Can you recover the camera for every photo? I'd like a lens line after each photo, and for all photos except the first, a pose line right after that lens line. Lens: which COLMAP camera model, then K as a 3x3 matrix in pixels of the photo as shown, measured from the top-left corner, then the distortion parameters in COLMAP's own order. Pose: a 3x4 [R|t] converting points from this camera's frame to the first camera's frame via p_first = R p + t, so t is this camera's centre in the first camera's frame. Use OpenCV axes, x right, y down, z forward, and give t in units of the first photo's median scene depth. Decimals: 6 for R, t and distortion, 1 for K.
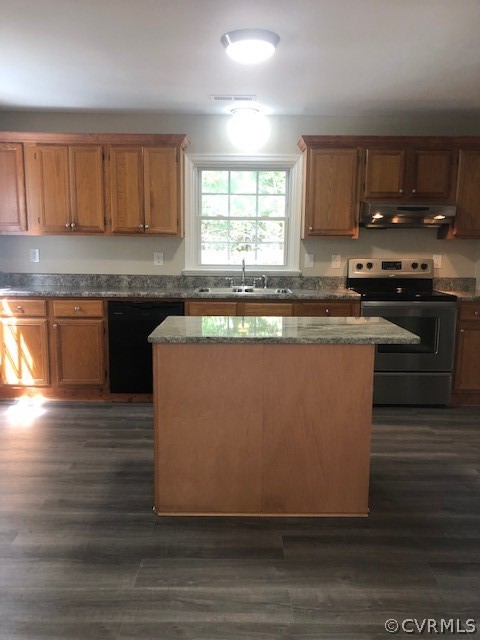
lens RADIAL K [[532.7, 0, 240.1], [0, 532.7, 331.3], [0, 0, 1]] dist [0.033619, -0.043629]
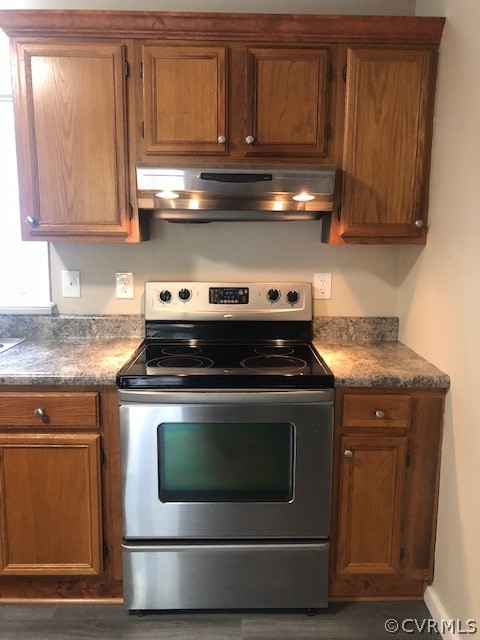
lens RADIAL K [[532.7, 0, 243.6], [0, 532.7, 325.8], [0, 0, 1]] dist [0.033619, -0.043629]
pose [[0.999788, -0.002366, 0.020458, 0.287848], [0.002126, 0.999929, 0.011757, -0.100366], [-0.020485, -0.011711, 0.999722, 0.502590]]
